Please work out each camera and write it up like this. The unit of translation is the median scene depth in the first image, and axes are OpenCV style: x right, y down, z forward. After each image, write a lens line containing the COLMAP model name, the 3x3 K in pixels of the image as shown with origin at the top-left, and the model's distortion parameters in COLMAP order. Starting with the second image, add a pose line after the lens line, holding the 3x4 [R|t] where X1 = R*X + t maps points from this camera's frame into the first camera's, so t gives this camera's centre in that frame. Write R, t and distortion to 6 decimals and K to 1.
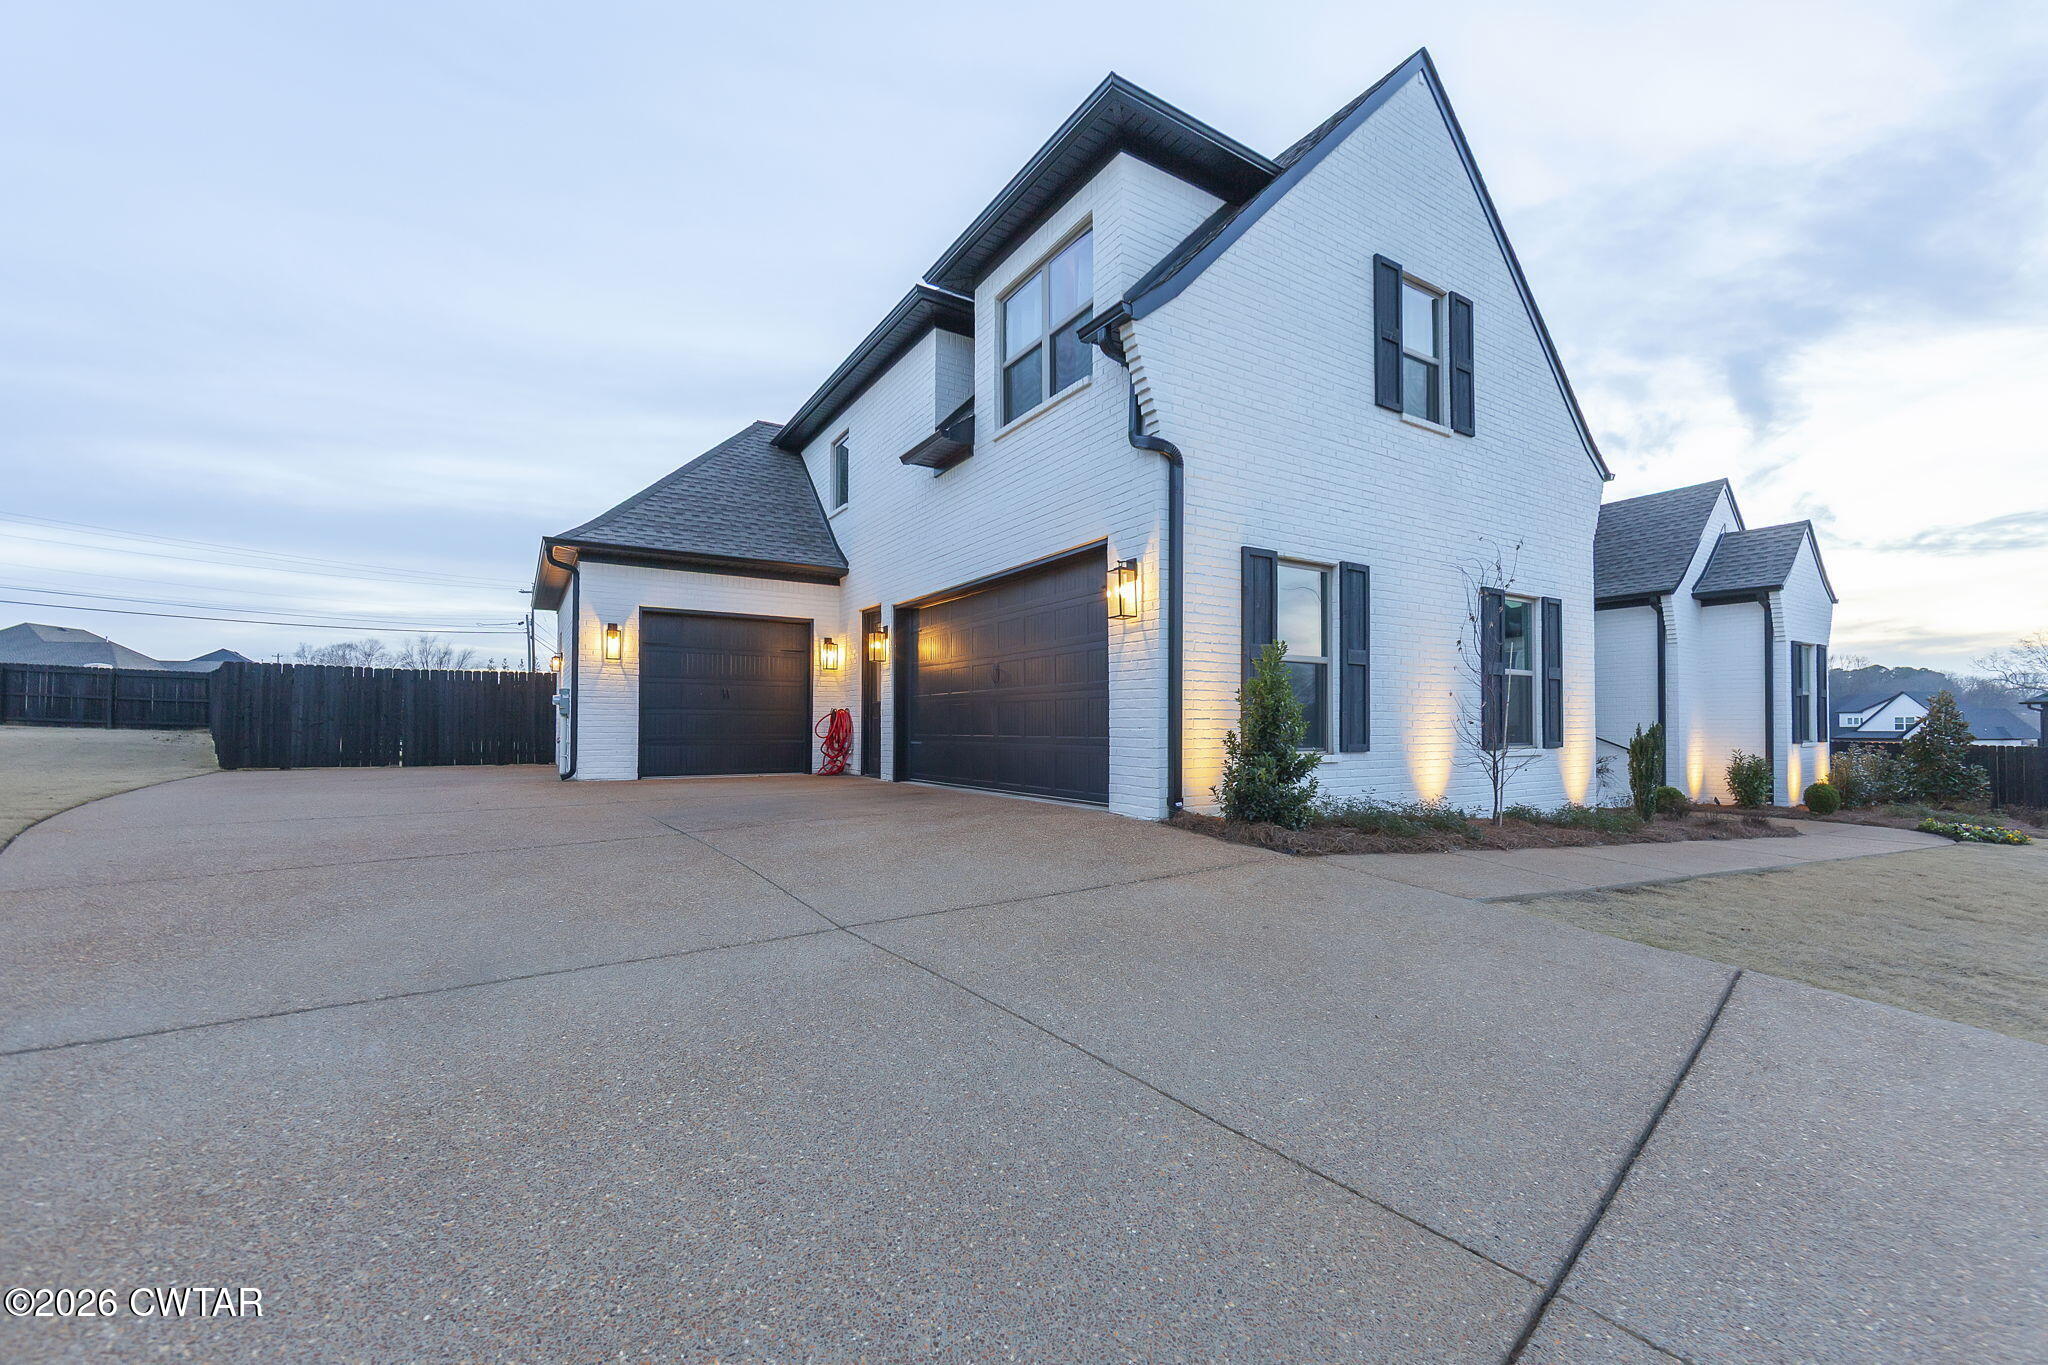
lens RADIAL K [[821.4, 0, 1005.0], [0, 821.4, 697.4], [0, 0, 1]] dist [-0.000083, -0.000523]
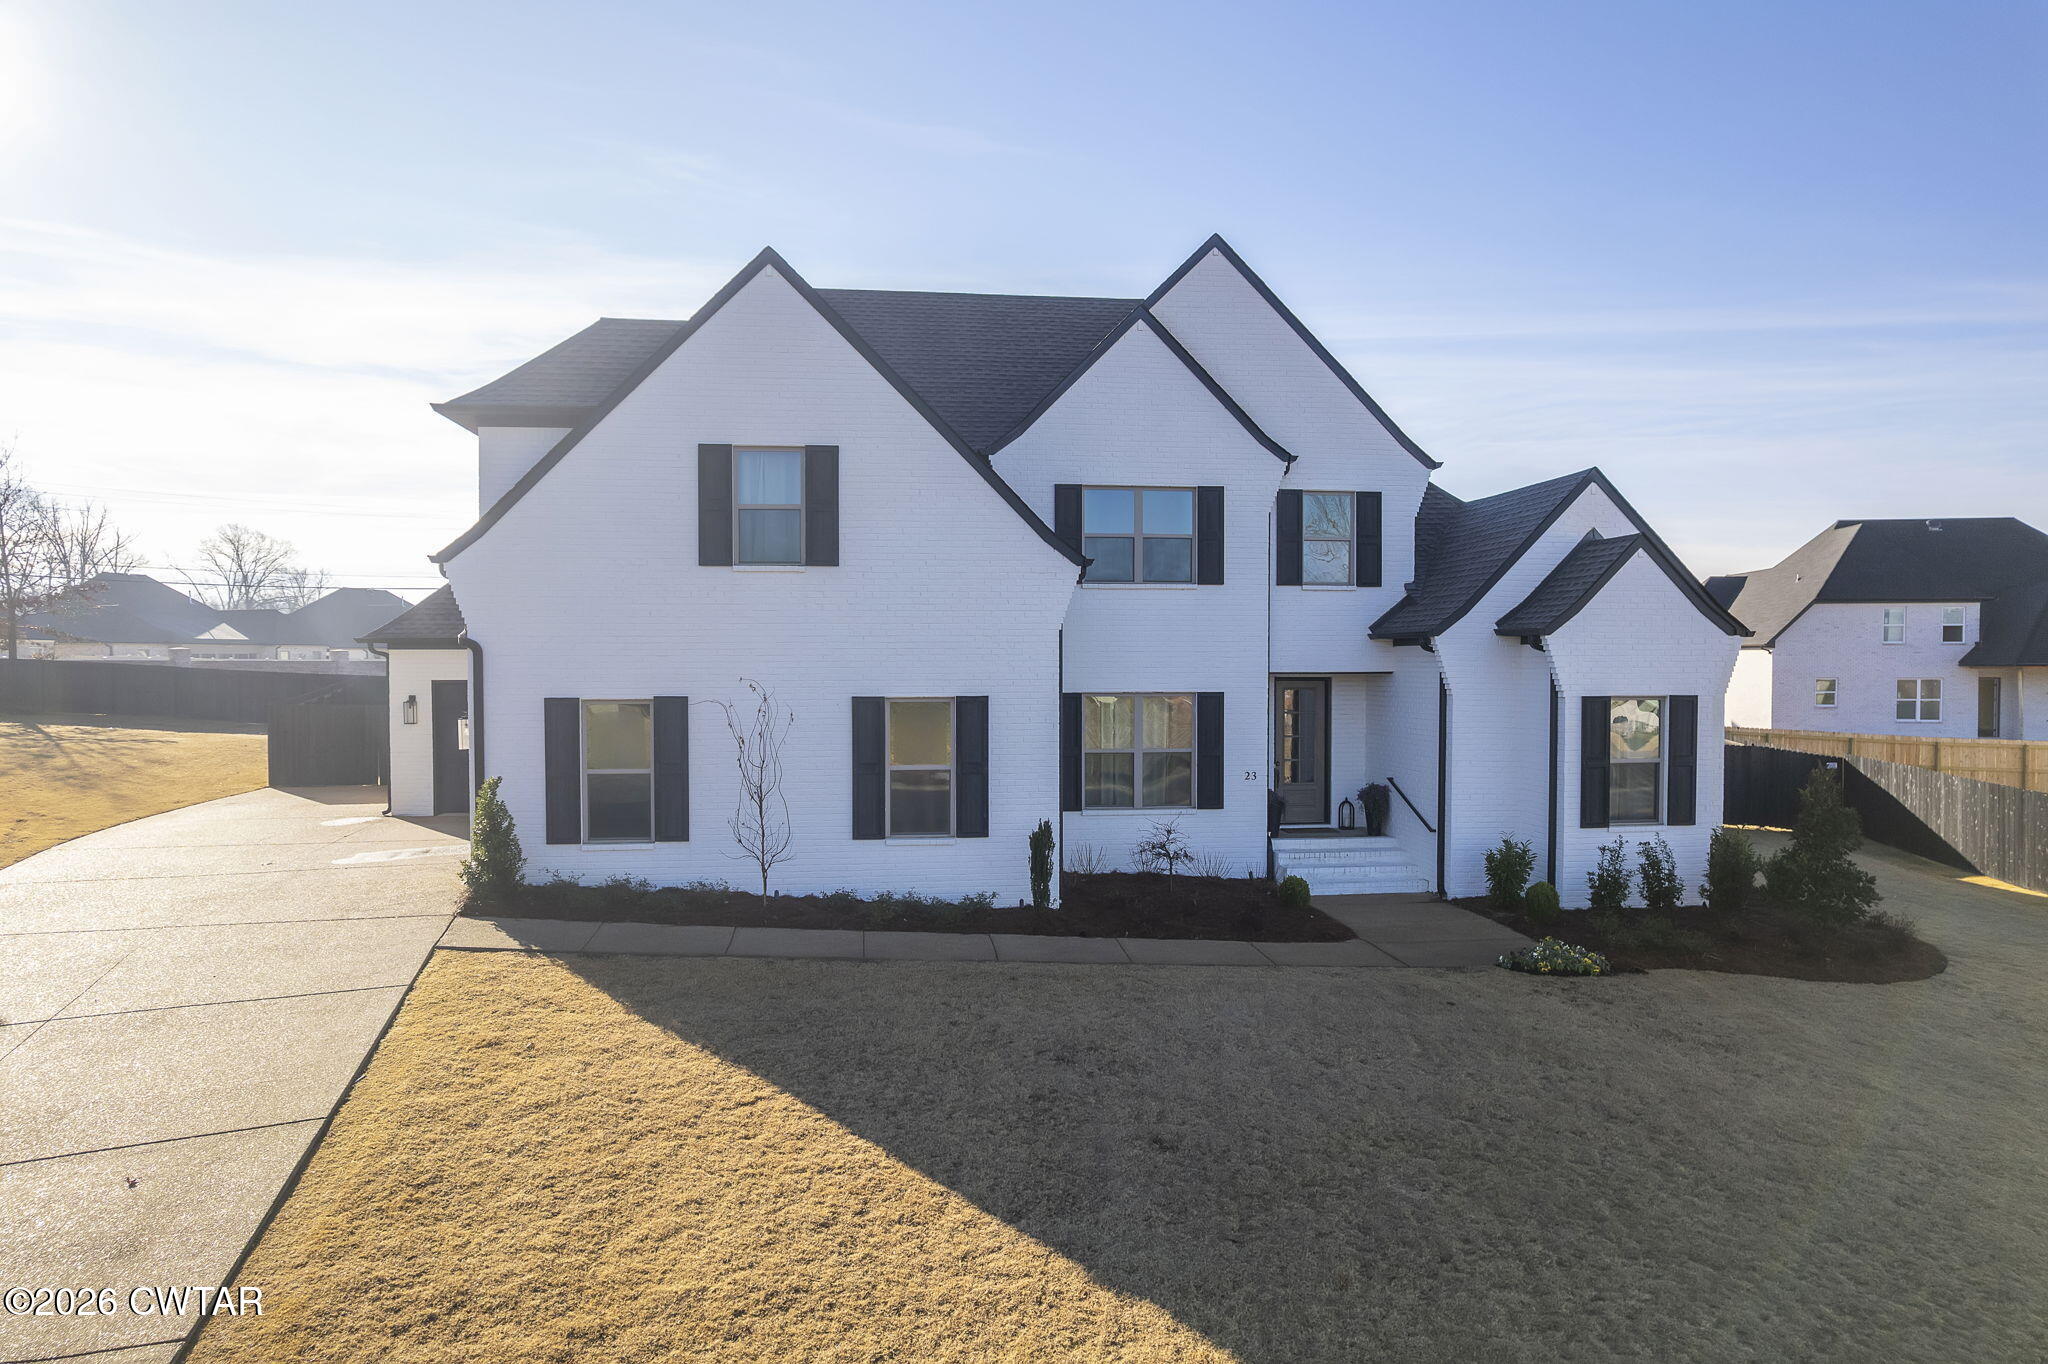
lens RADIAL K [[1281.0, 0, 1014.8], [0, 1281.0, 675.0], [0, 0, 1]] dist [-0.046766, 0.035971]
pose [[0.906465, -0.000616, -0.422280, 1.157353], [0.018993, 0.999046, 0.039313, -0.174058], [0.421853, -0.043656, 0.905612, -0.385099]]
